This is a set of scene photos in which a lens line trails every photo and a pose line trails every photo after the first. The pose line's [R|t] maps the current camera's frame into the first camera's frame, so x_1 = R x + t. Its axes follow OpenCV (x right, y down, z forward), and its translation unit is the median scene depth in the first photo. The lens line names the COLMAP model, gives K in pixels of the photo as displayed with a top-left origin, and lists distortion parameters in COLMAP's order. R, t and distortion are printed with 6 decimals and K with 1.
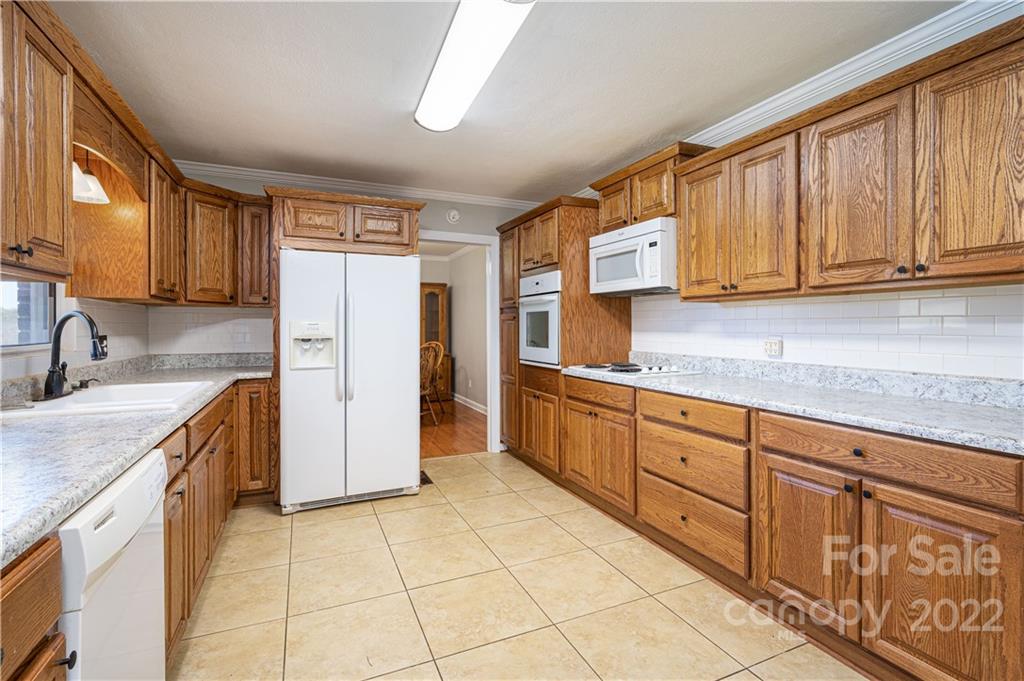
lens RADIAL K [[471.1, 0, 517.6], [0, 471.1, 324.9], [0, 0, 1]] dist [-0.004162, -0.000538]
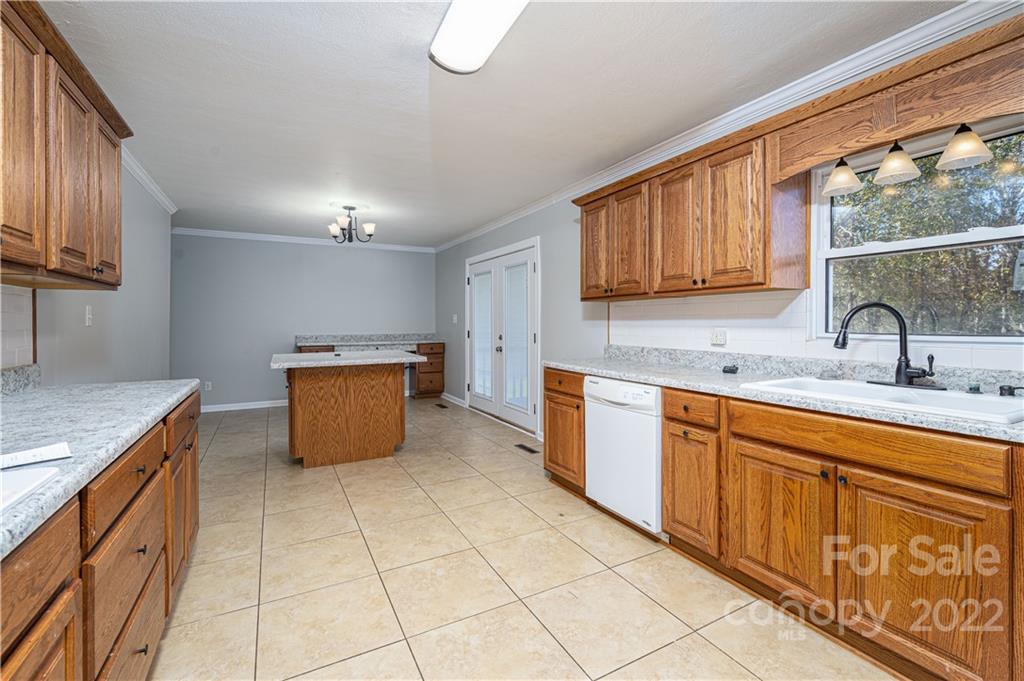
lens RADIAL K [[442.2, 0, 517.3], [0, 442.2, 323.1], [0, 0, 1]] dist [0.001355, -0.000552]
pose [[-0.996940, 0.007516, -0.077809, -0.047061], [0.007484, 0.999972, 0.000710, 0.005816], [0.077812, 0.000125, -0.996968, 1.128503]]
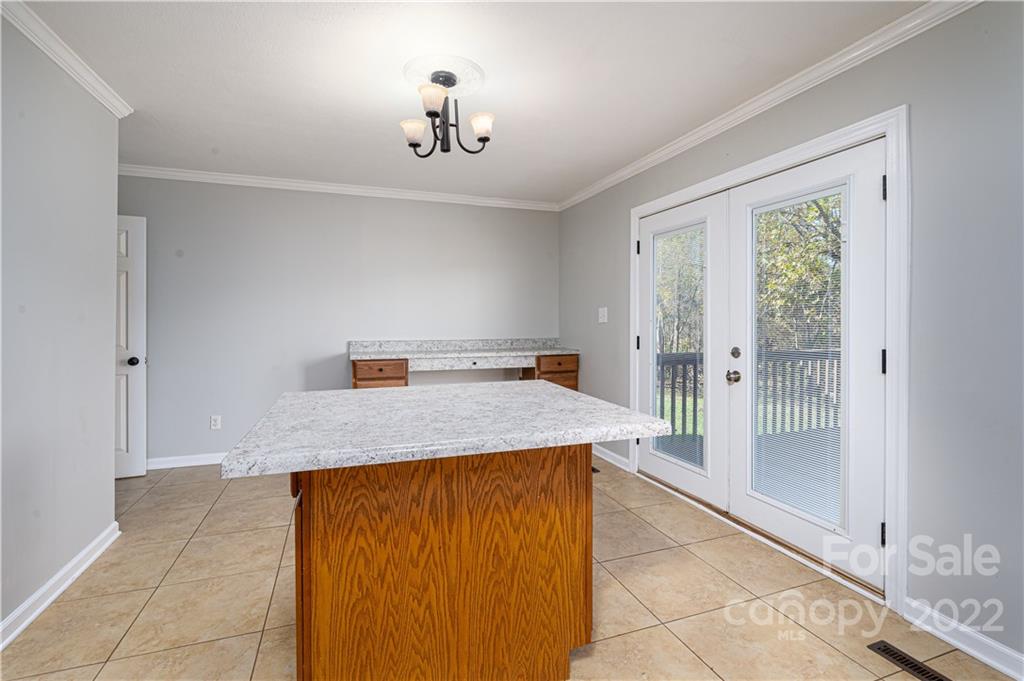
lens RADIAL K [[471.1, 0, 519.5], [0, 471.1, 322.7], [0, 0, 1]] dist [-0.004162, -0.000538]
pose [[-0.997511, 0.004555, 0.070357, 0.221211], [0.004823, 0.999982, 0.003646, 0.000249], [-0.070339, 0.003976, -0.997515, 0.353419]]
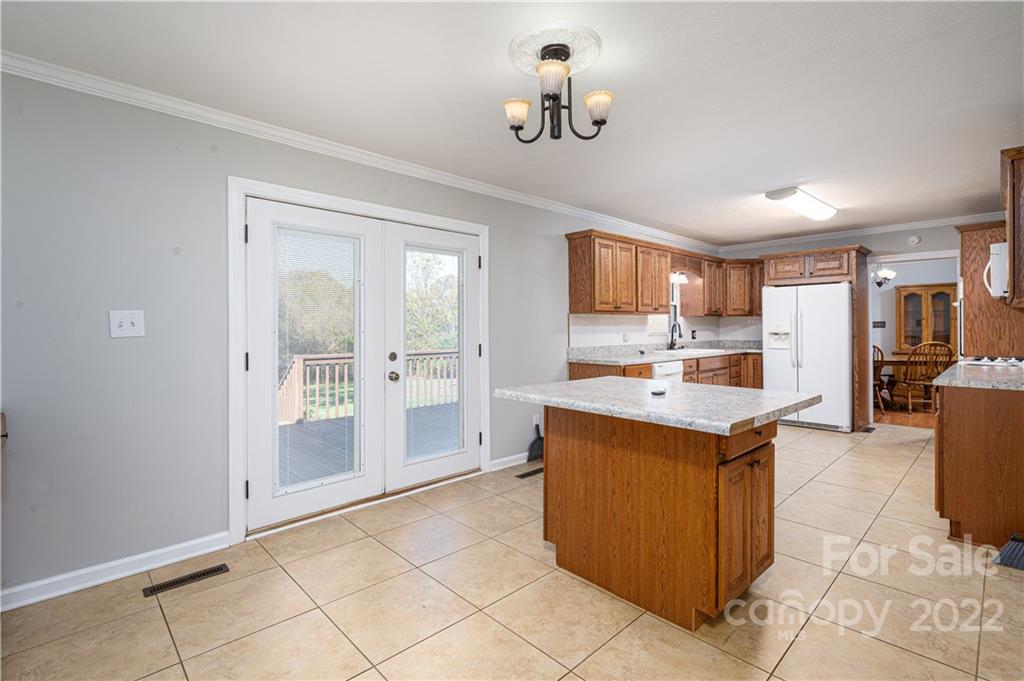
lens RADIAL K [[471.1, 0, 502.8], [0, 471.1, 327.3], [0, 0, 1]] dist [-0.004162, -0.000538]
pose [[0.320370, -0.000479, -0.947292, 0.970459], [0.007114, 0.999973, 0.001900, -0.005640], [0.947266, -0.007348, 0.320365, -0.642271]]
